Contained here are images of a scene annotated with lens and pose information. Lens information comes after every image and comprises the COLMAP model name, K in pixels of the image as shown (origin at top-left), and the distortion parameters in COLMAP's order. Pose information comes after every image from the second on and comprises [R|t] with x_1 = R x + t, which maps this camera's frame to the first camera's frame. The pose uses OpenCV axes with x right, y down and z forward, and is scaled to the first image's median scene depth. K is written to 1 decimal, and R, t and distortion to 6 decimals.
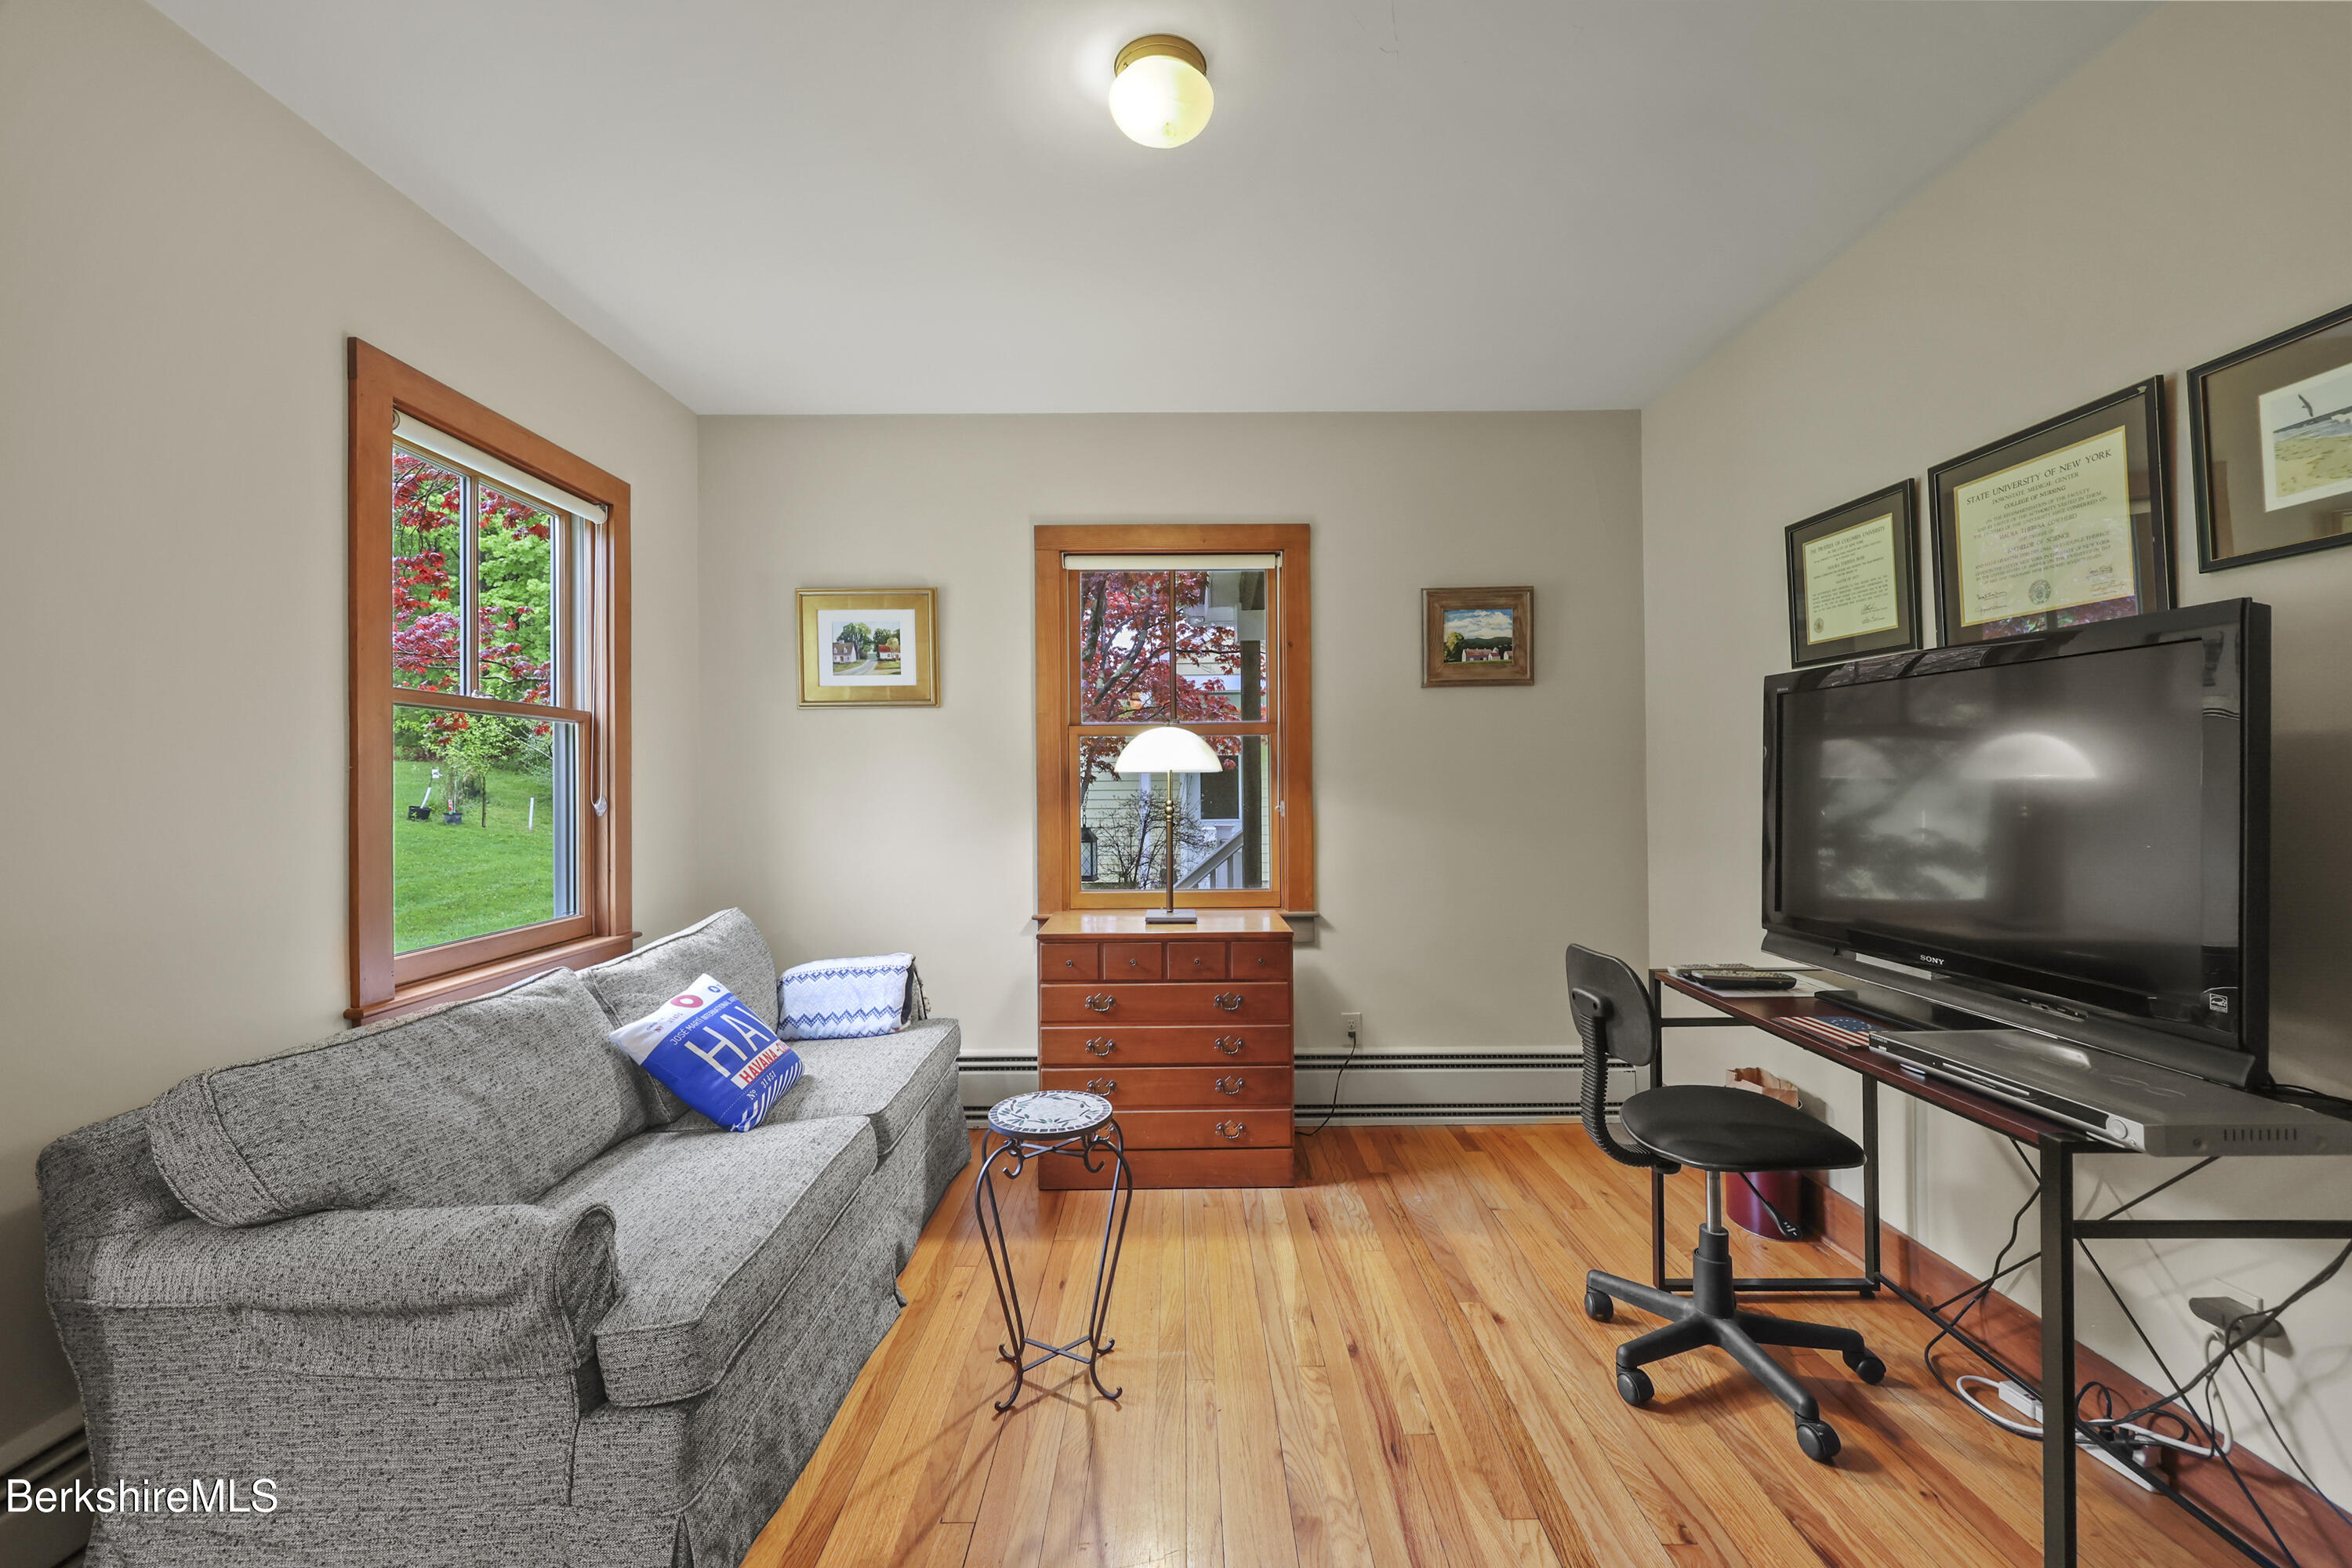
lens RADIAL K [[950.3, 0, 1176.0], [0, 950.3, 778.1], [0, 0, 1]] dist [-0.000129, 0.000412]
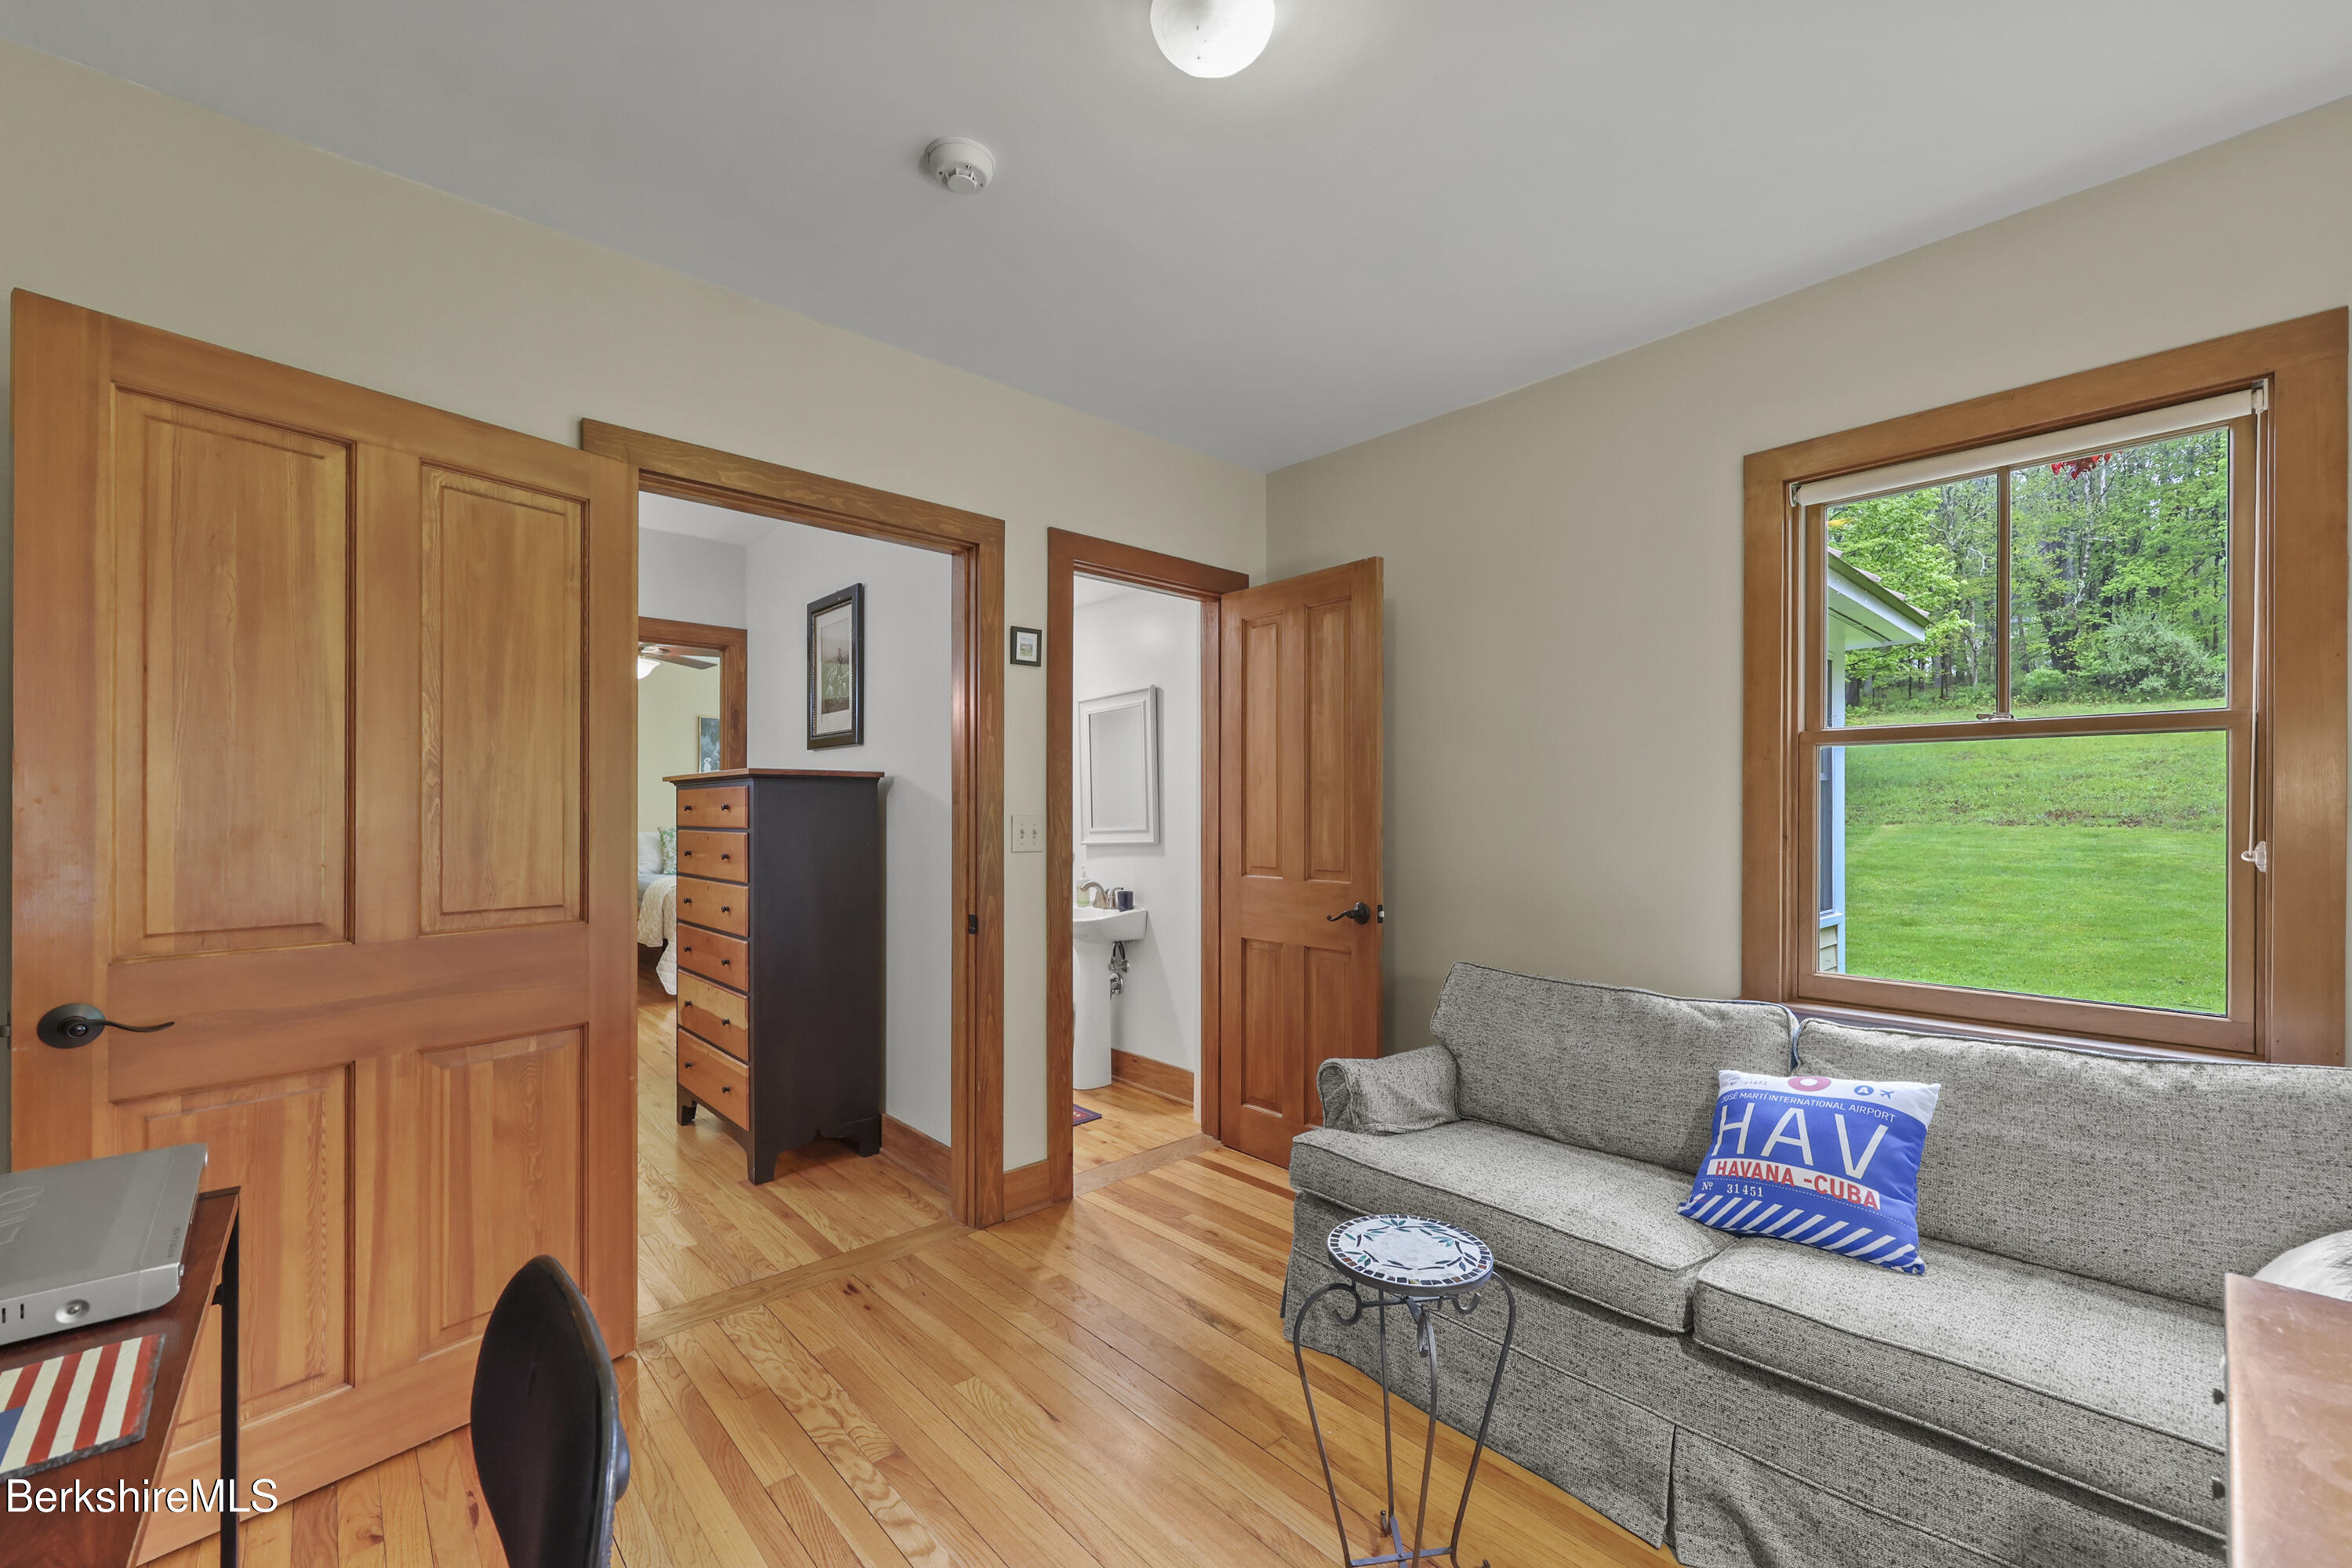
lens RADIAL K [[950.3, 0, 1179.5], [0, 950.3, 797.8], [0, 0, 1]] dist [-0.000129, 0.000412]
pose [[-0.734458, 0.007501, -0.678612, 0.486282], [0.010957, 0.999940, -0.000806, -0.021946], [0.678565, -0.008028, -0.734496, 1.311234]]
